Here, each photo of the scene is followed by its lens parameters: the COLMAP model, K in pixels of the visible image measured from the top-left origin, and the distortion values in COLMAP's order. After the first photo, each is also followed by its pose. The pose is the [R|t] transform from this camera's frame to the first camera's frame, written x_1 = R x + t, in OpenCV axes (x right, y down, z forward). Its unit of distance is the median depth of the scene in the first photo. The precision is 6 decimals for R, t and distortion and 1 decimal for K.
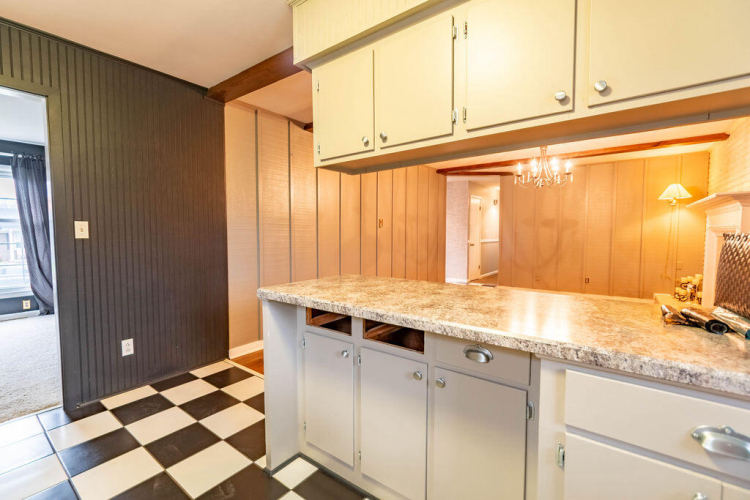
lens RADIAL K [[330.6, 0, 372.7], [0, 330.6, 252.1], [0, 0, 1]] dist [0.020506, -0.027226]
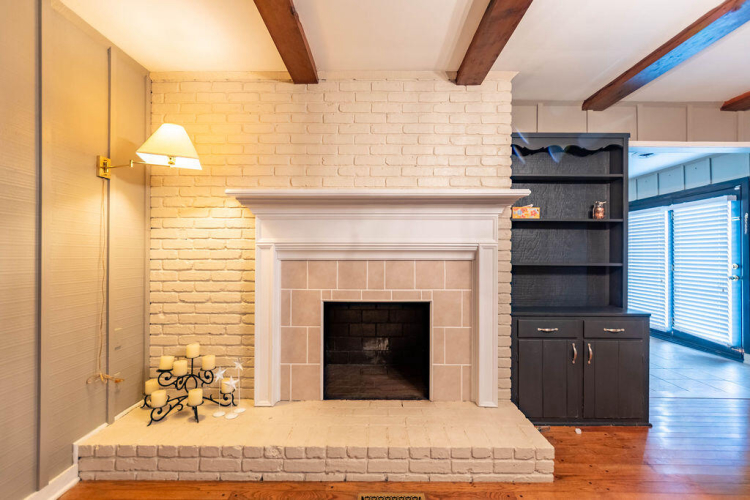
lens RADIAL K [[330.6, 0, 372.7], [0, 330.6, 252.1], [0, 0, 1]] dist [0.020506, -0.027226]
pose [[-0.595801, 0.000457, 0.803132, 0.384918], [0.041318, 0.998693, 0.030083, -0.050419], [-0.802068, 0.051107, -0.595042, 0.860597]]
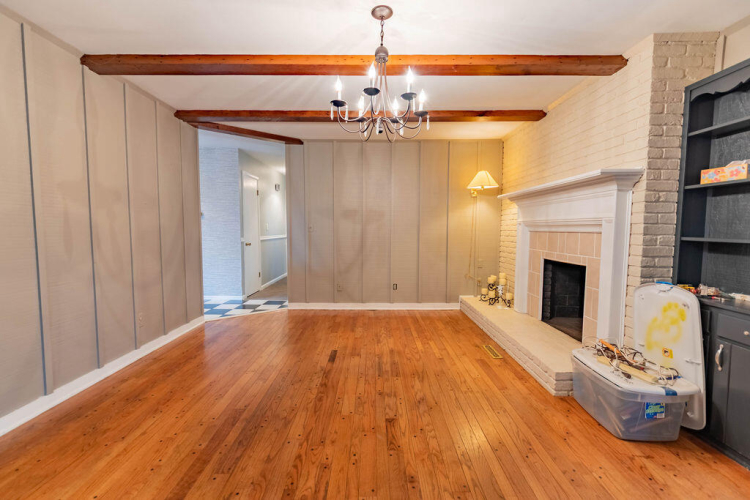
lens RADIAL K [[330.6, 0, 372.7], [0, 330.6, 252.1], [0, 0, 1]] dist [0.020506, -0.027226]
pose [[0.800068, -0.041237, 0.598491, 0.124717], [0.031747, 0.999147, 0.026403, -0.021129], [-0.599069, -0.002124, 0.800695, 0.386728]]
